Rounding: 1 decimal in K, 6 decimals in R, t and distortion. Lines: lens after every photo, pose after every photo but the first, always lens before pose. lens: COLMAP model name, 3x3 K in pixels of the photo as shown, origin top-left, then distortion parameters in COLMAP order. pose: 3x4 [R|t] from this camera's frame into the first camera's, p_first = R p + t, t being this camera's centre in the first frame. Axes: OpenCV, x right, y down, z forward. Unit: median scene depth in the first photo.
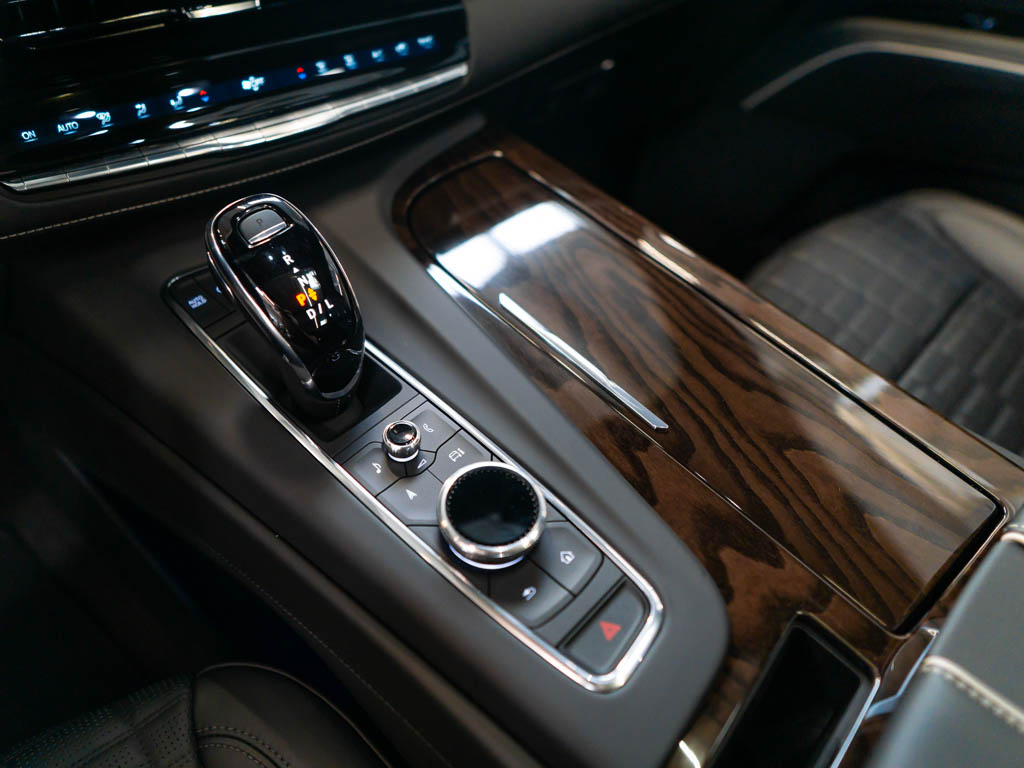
lens RADIAL K [[740.0, 0, 510.8], [0, 740.0, 371.0], [0, 0, 1]] dist [-0.005208, 0.001750]
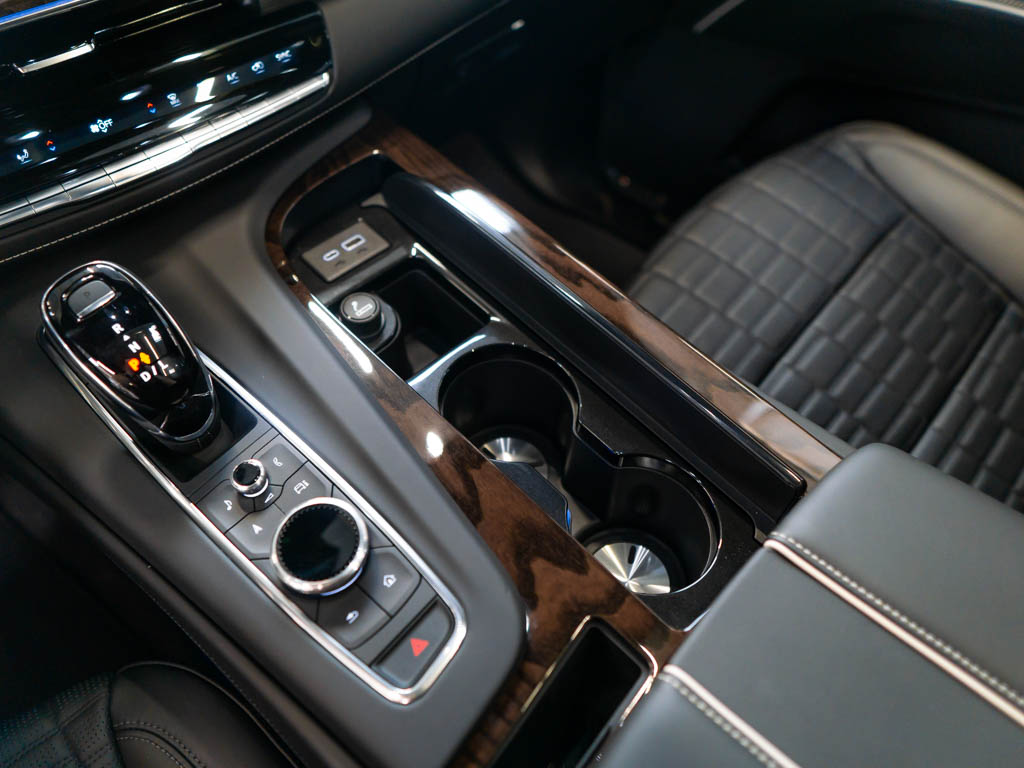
lens RADIAL K [[726.9, 0, 512.0], [0, 726.9, 384.0], [0, 0, 1]] dist [-0.002652, -0.001457]
pose [[0.998077, -0.061910, 0.002907, 0.252492], [0.061104, 0.990770, 0.120997, -0.154771], [-0.010371, -0.120586, 0.992649, -0.067135]]
